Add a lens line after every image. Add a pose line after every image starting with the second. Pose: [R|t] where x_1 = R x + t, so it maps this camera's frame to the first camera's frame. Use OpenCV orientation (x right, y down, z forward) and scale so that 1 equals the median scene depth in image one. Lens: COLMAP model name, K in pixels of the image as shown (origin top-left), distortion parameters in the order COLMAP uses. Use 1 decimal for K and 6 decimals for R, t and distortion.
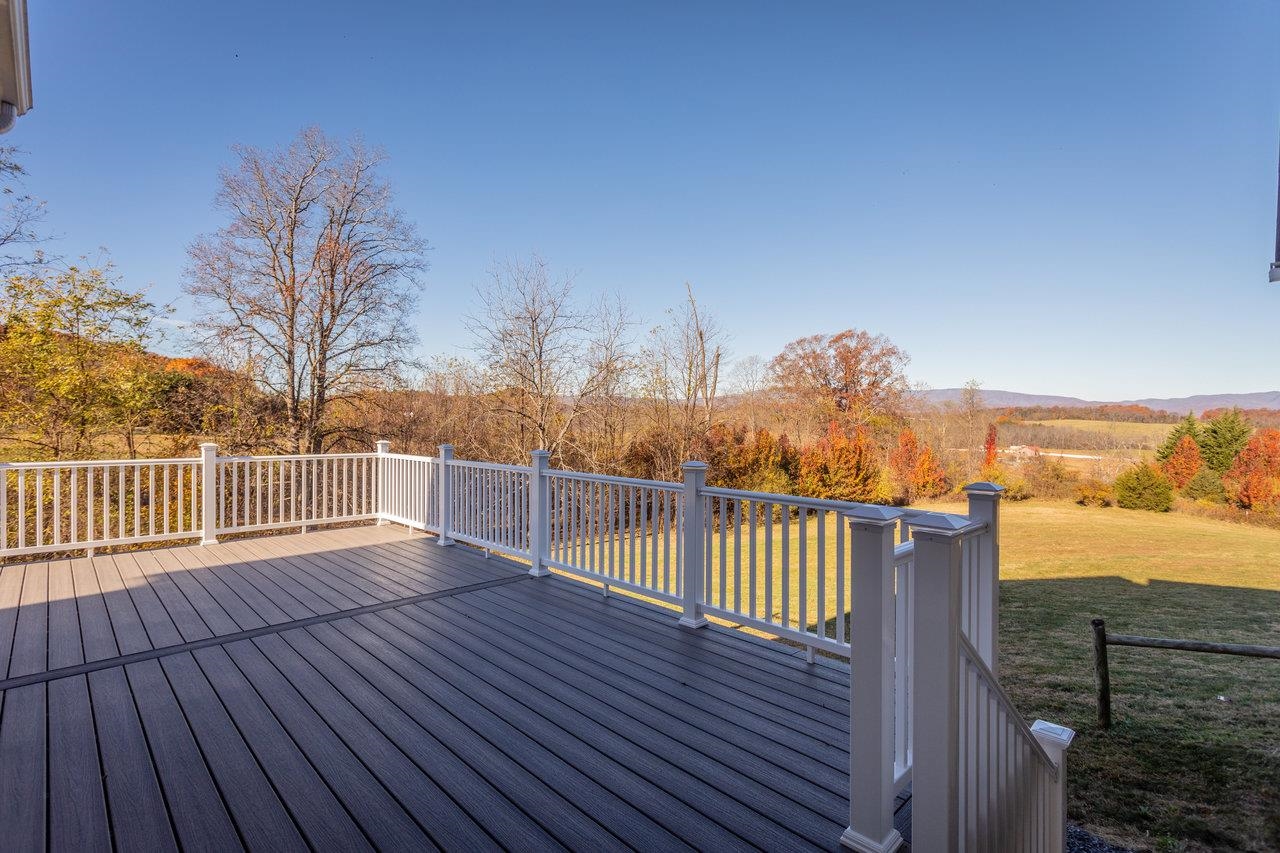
lens RADIAL K [[612.4, 0, 638.9], [0, 612.4, 421.4], [0, 0, 1]] dist [0.002835, 0.000401]
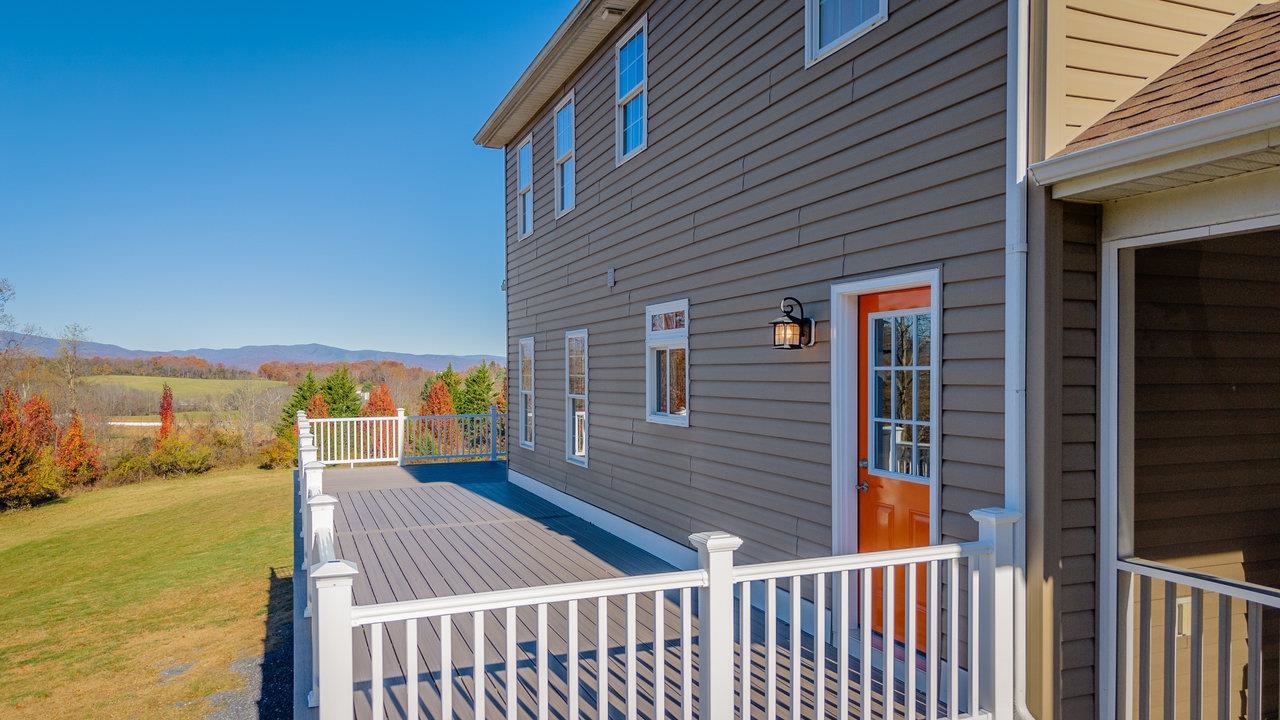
lens RADIAL K [[887.8, 0, 640.9], [0, 887.8, 367.1], [0, 0, 1]] dist [0.001879, 0.000270]
pose [[0.396212, -0.000187, 0.918159, -0.212075], [0.011607, 0.999921, -0.004805, -0.005258], [-0.918086, 0.012561, 0.396183, -0.051325]]
